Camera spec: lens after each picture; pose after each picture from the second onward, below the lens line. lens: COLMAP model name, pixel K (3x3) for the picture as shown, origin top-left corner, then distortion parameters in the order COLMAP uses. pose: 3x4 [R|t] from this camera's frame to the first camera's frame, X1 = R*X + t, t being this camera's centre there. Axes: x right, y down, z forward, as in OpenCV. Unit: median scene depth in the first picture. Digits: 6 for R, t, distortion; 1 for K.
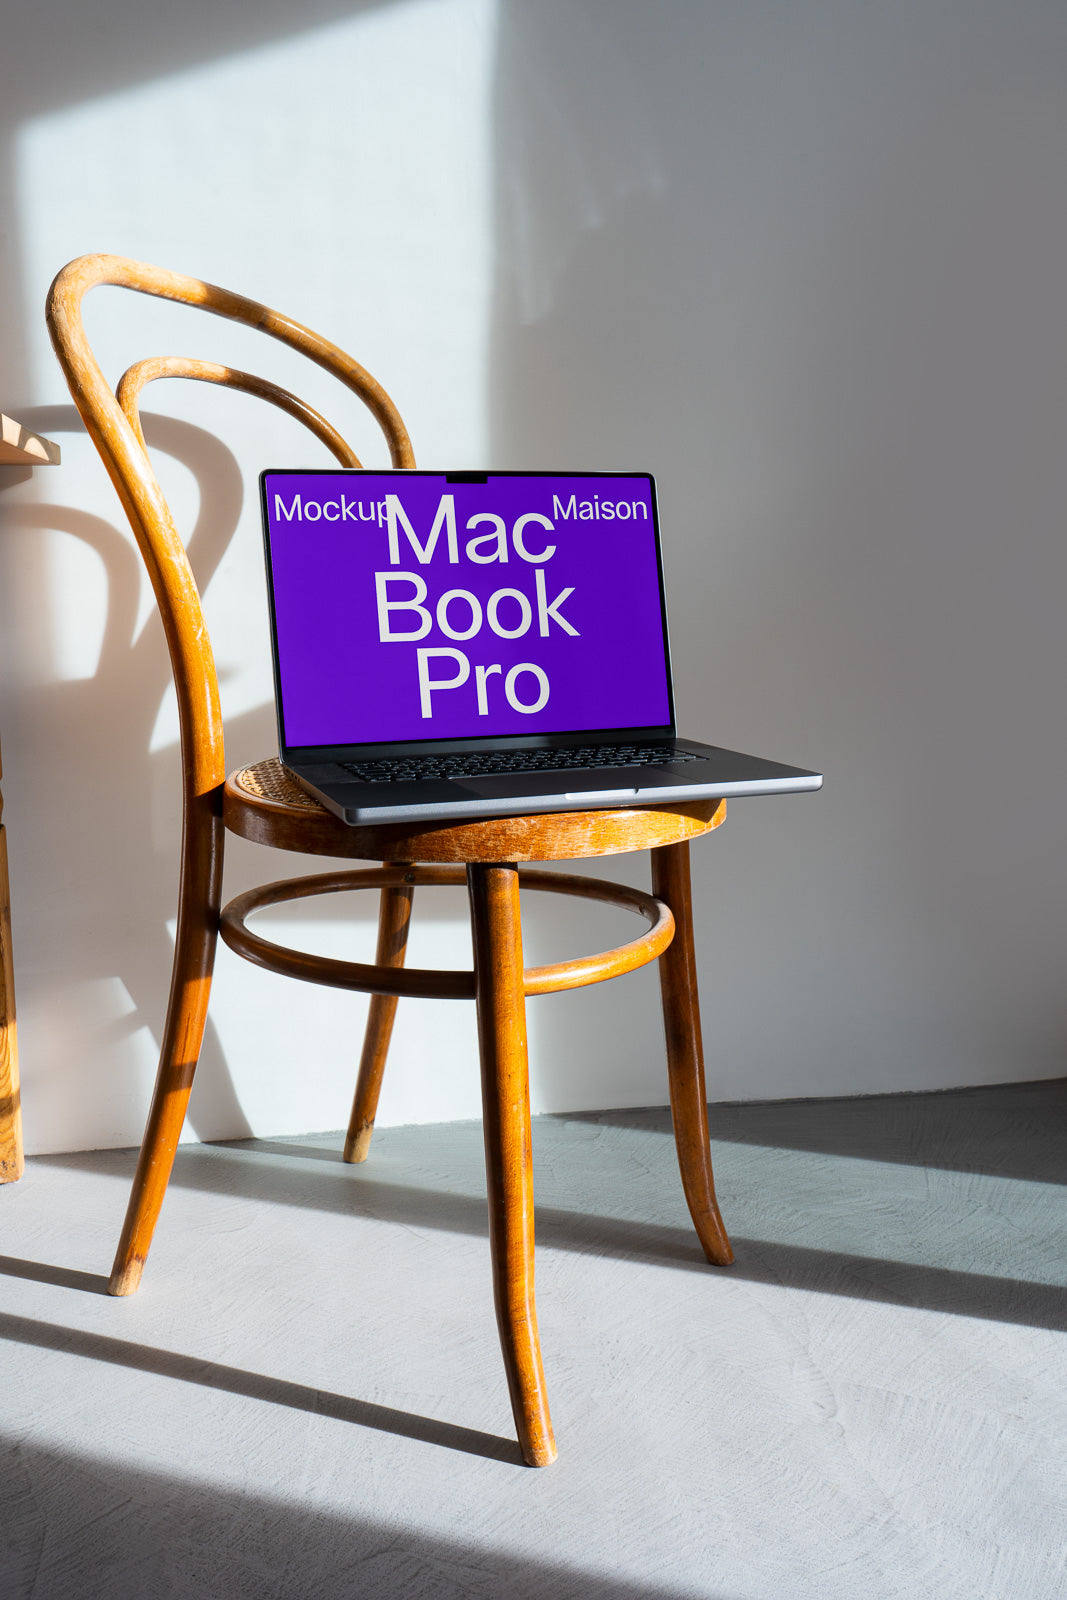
lens RADIAL K [[1482.8, 0, 512.3], [0, 1482.8, 802.9], [0, 0, 1]] dist [0.048903, 0.000576]
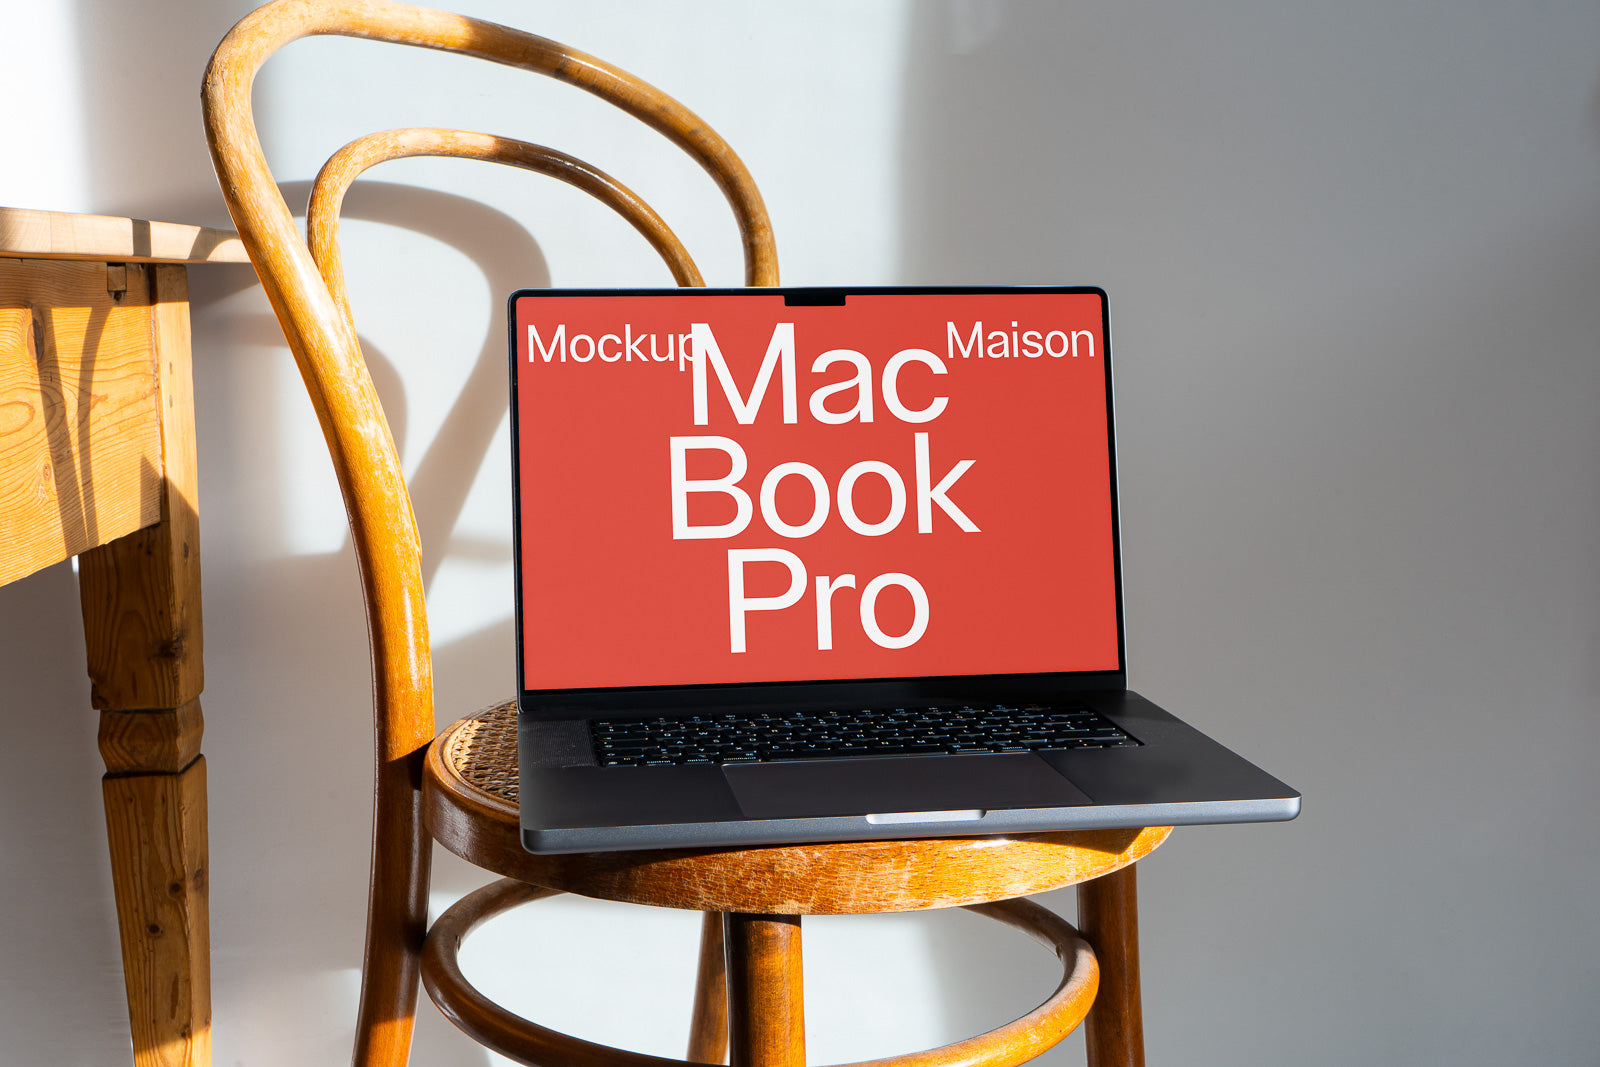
lens RADIAL K [[2011.7, 0, 800.0], [0, 2011.7, 533.5], [0, 0, 1]] dist [-0.011198, -0.036675]
pose [[0.980754, 0.031800, -0.192638, 0.143468], [-0.038174, 0.998837, -0.029467, -0.084875], [0.191477, 0.036253, 0.980827, 0.105422]]
